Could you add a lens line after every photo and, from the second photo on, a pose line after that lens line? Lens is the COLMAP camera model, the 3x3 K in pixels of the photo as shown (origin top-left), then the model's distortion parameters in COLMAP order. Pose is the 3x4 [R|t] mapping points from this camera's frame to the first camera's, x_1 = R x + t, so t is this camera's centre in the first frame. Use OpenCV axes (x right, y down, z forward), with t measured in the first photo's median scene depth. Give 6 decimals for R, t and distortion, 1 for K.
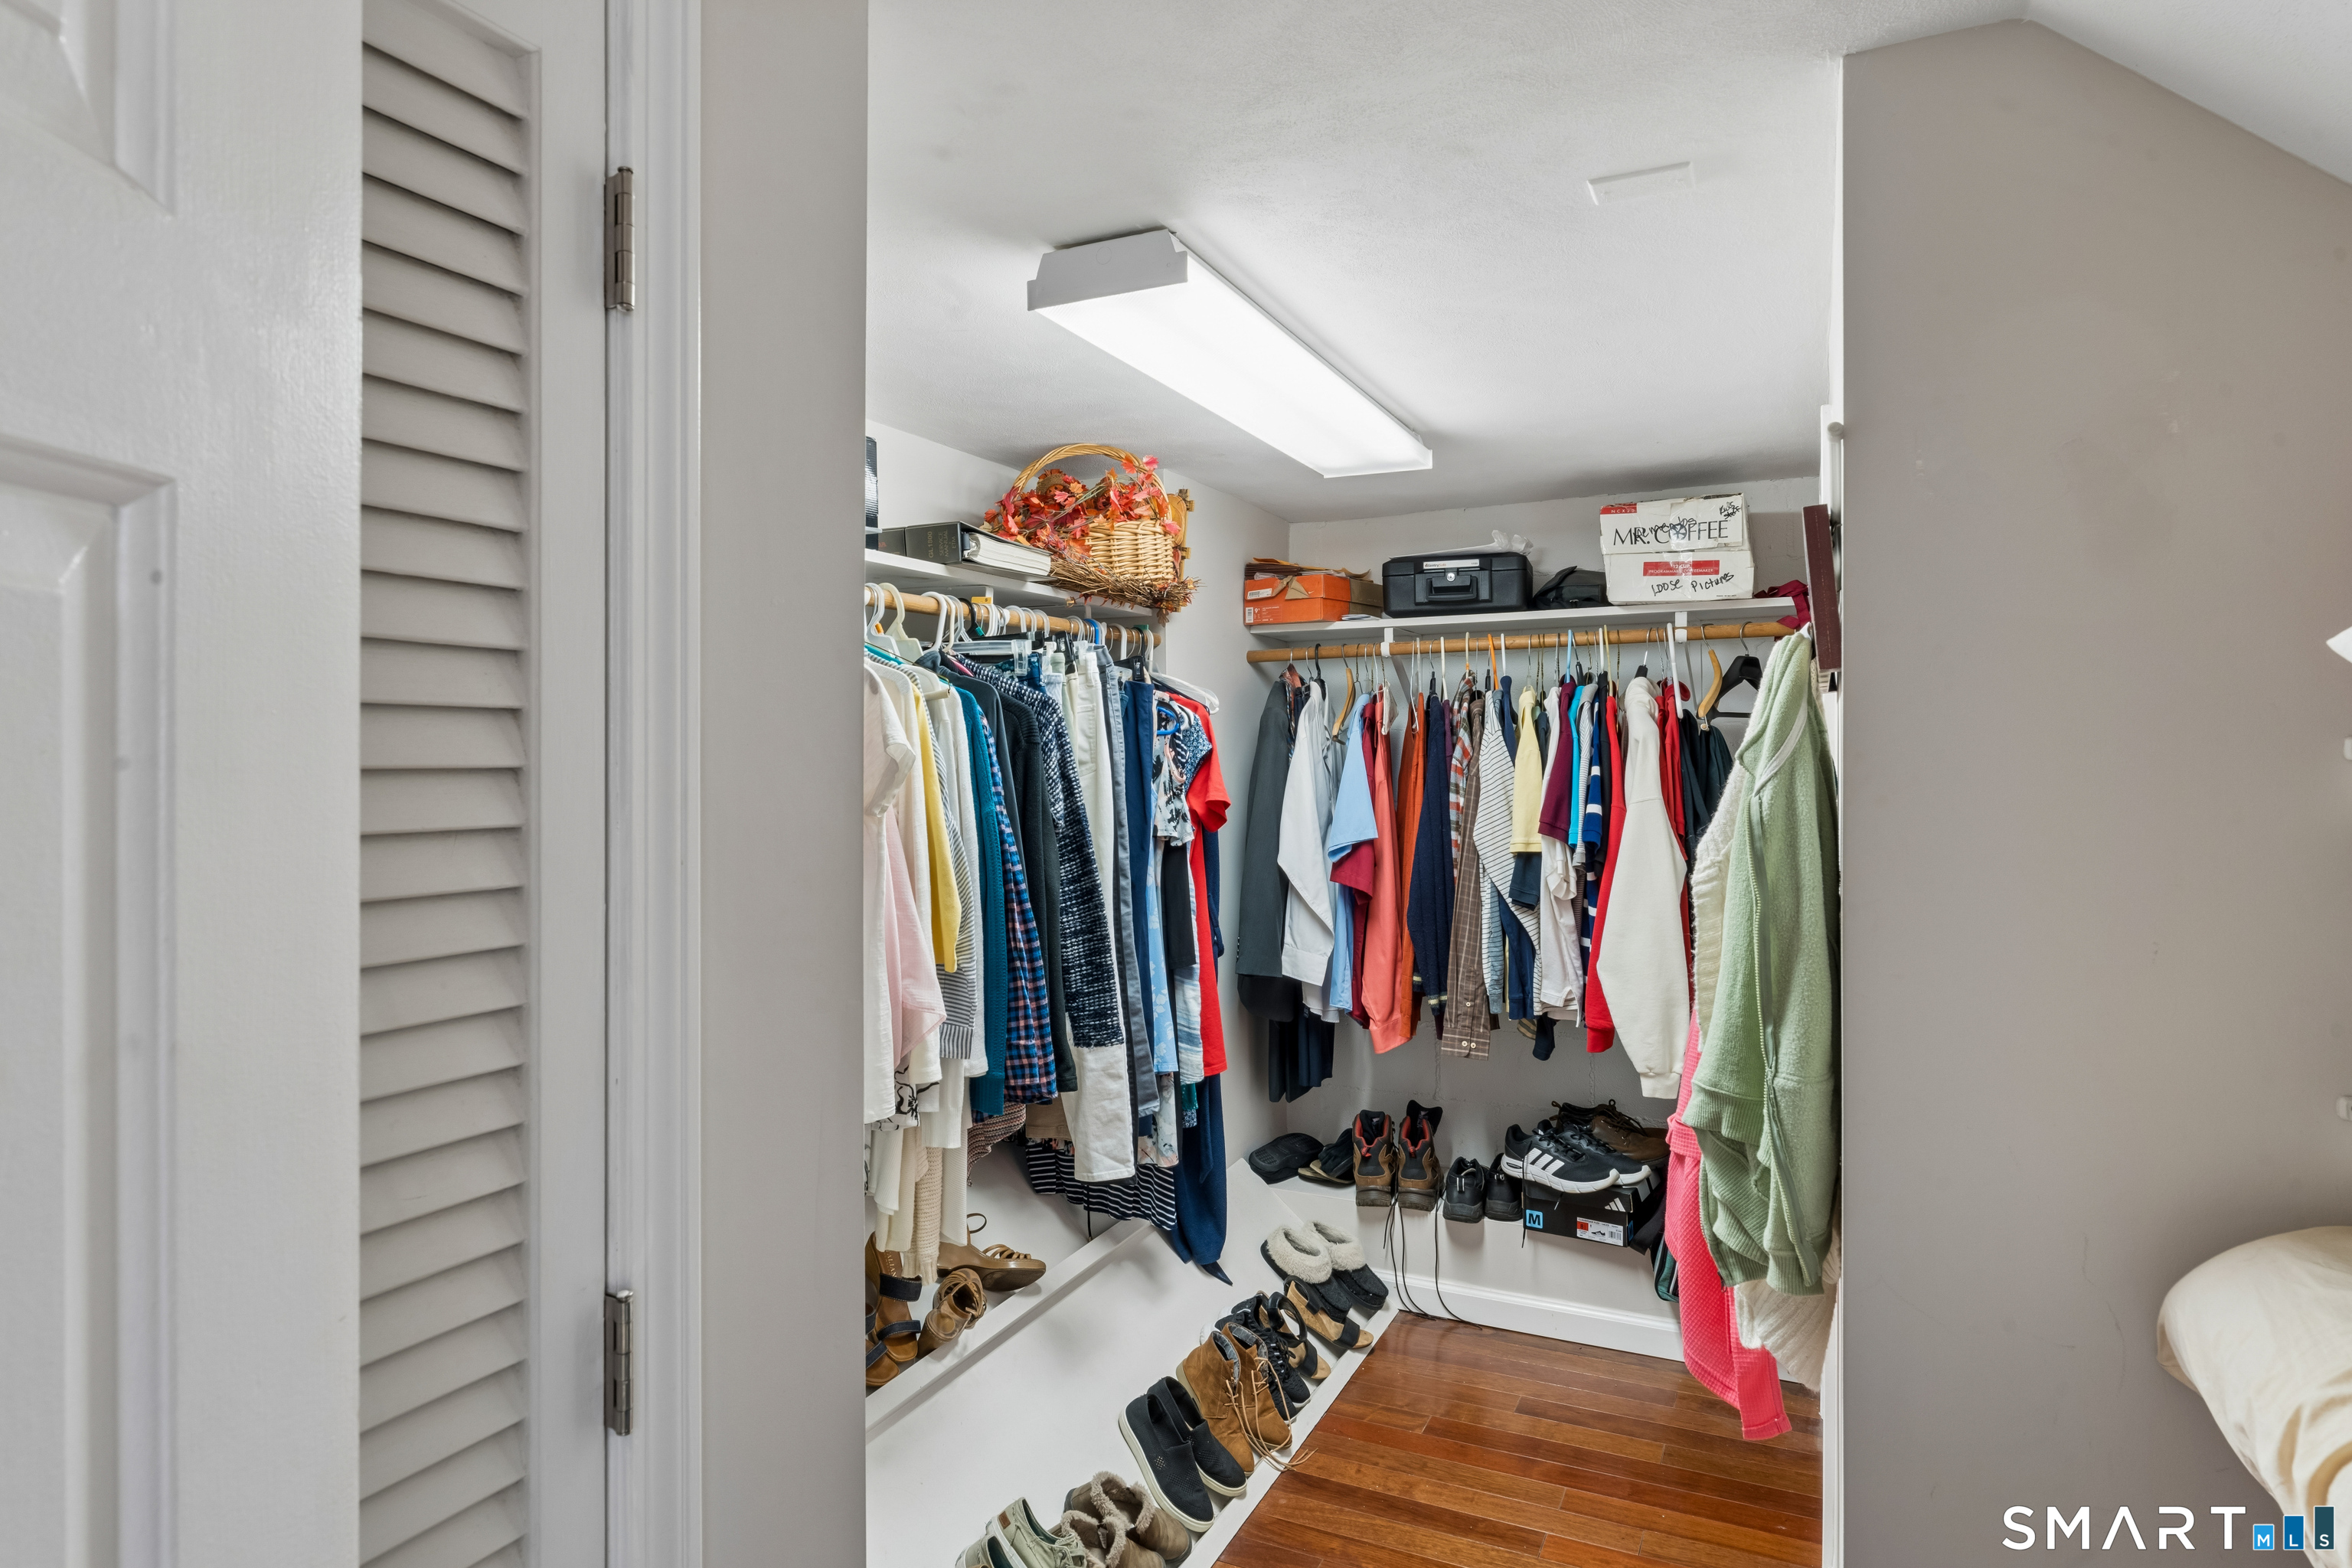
lens RADIAL K [[1332.8, 0, 1123.9], [0, 1332.8, 753.0], [0, 0, 1]] dist [-0.006138, 0.002226]
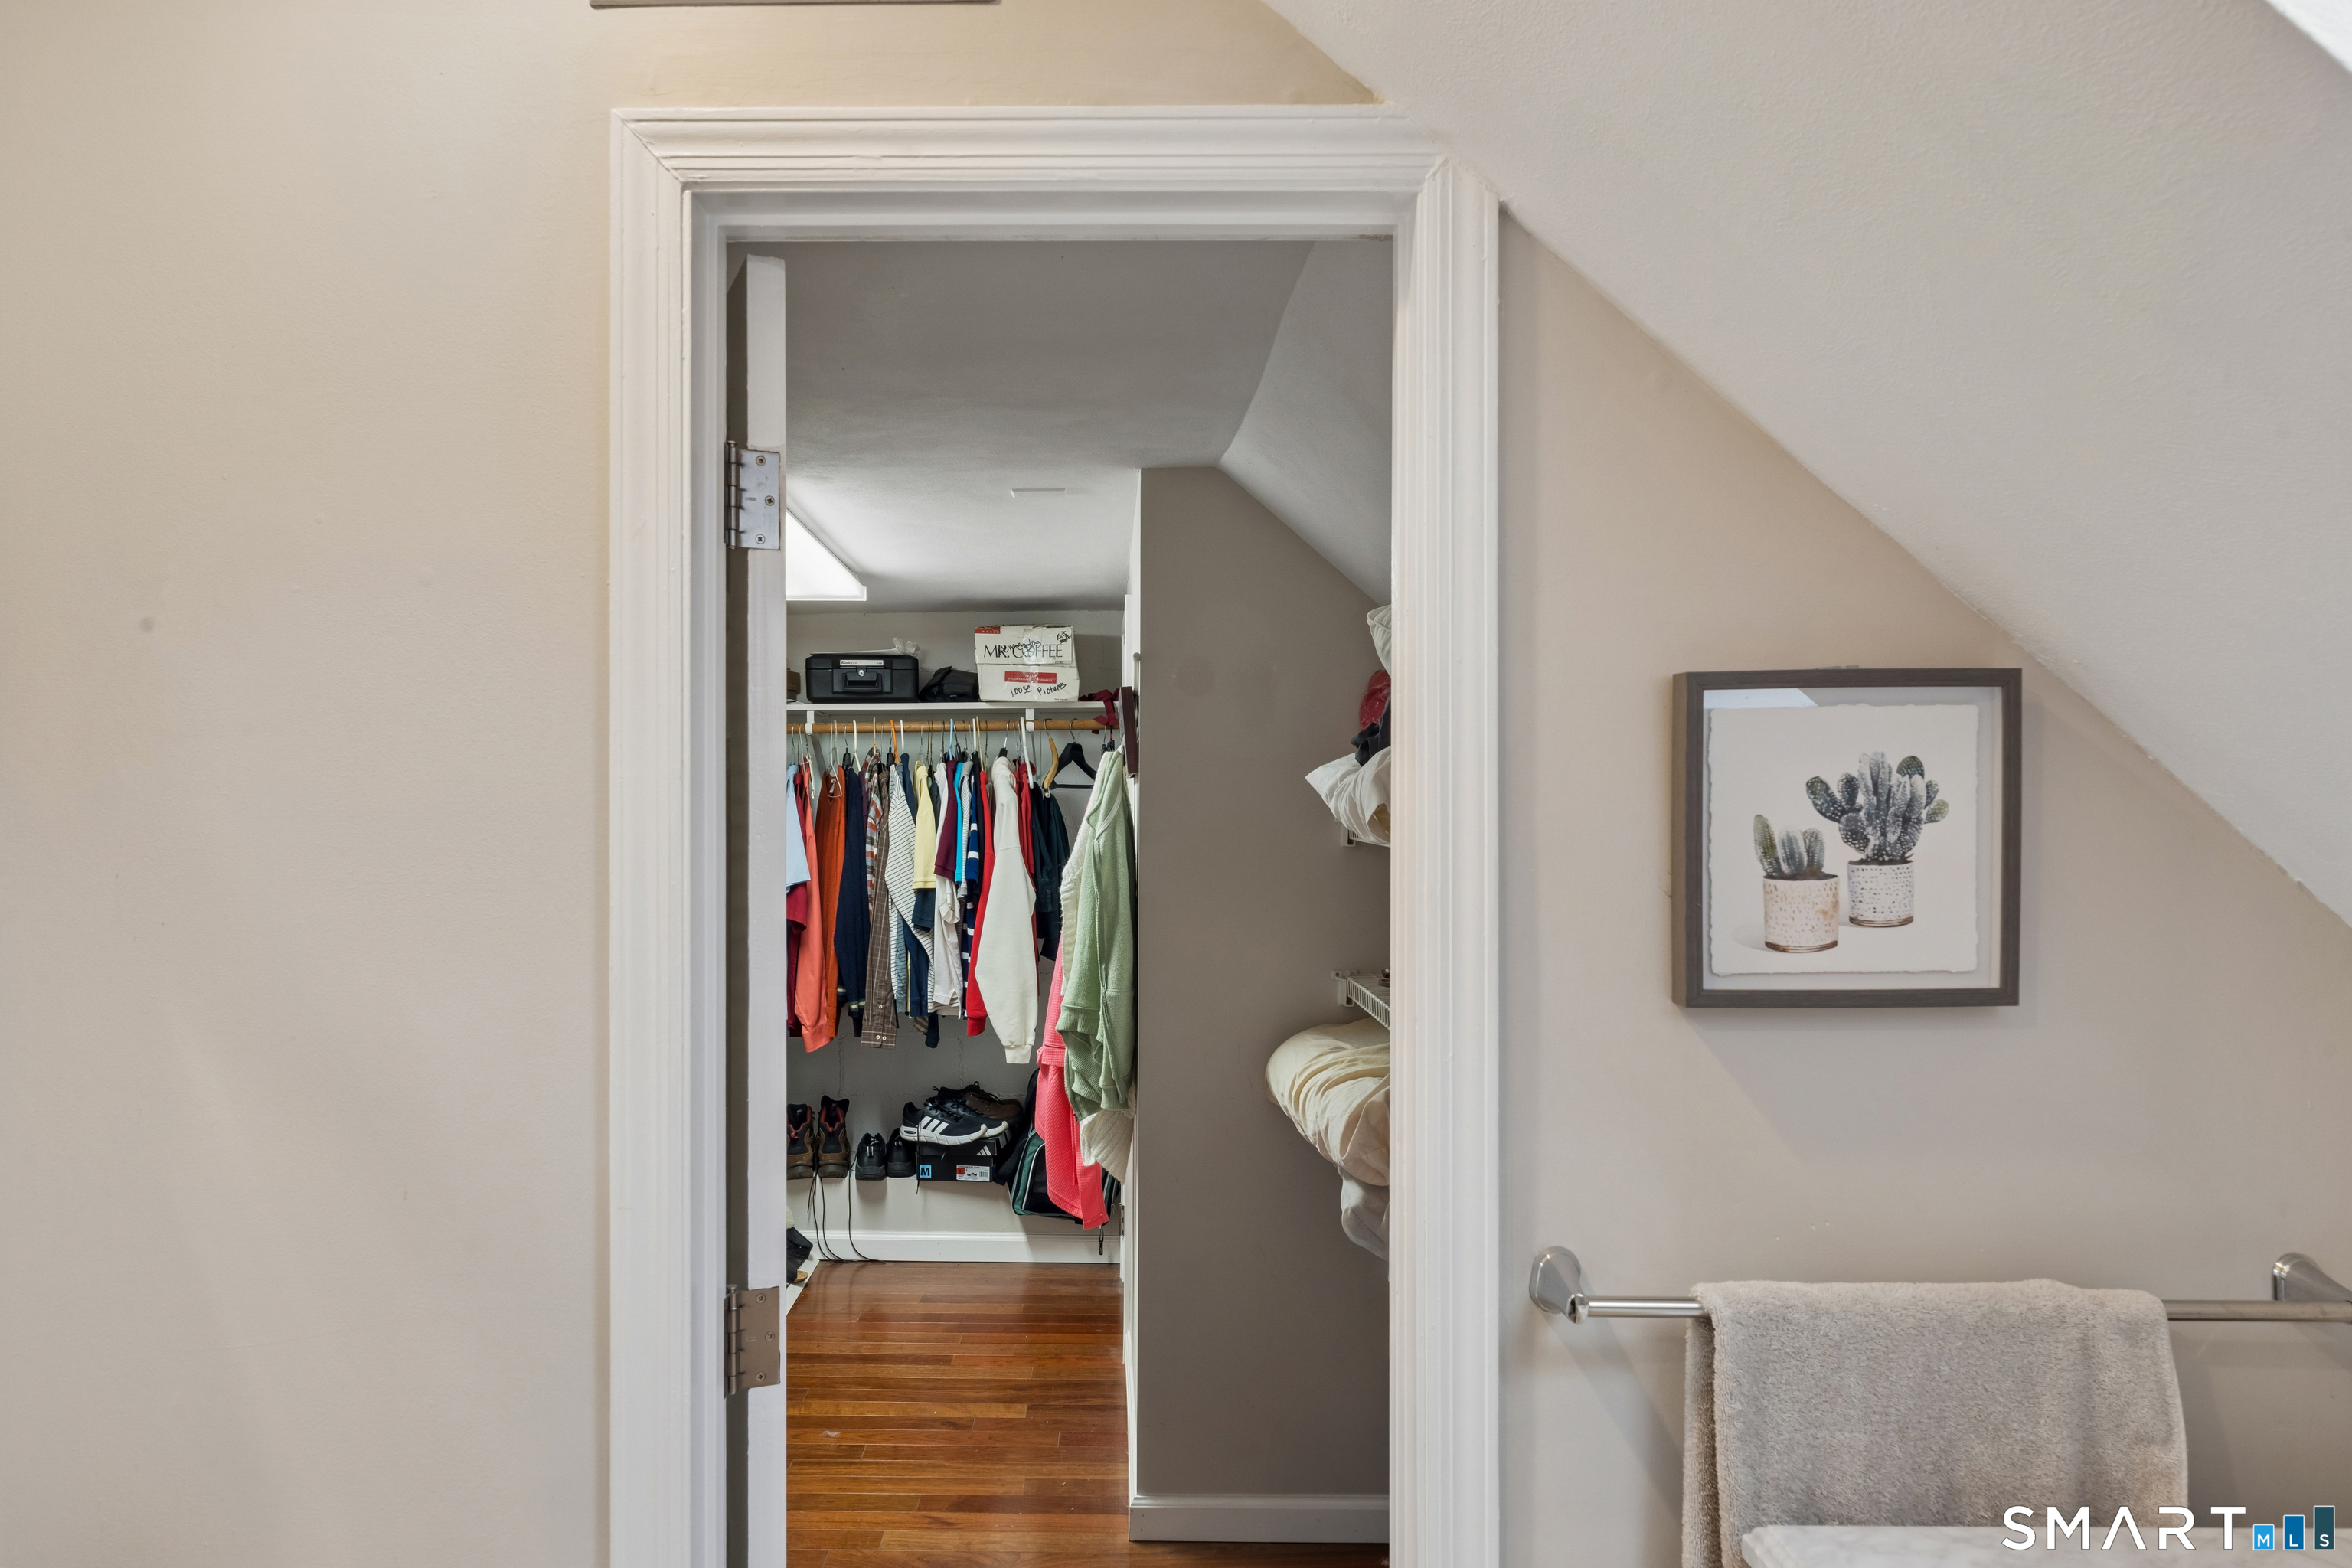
lens RADIAL K [[1599.6, 0, 1175.9], [0, 1599.6, 791.8], [0, 0, 1]] dist [0.011274, -0.008400]
pose [[0.865341, 0.008470, 0.501112, -0.270050], [-0.004414, 0.999947, -0.009280, -0.007682], [-0.501164, 0.005818, 0.865333, -0.485027]]
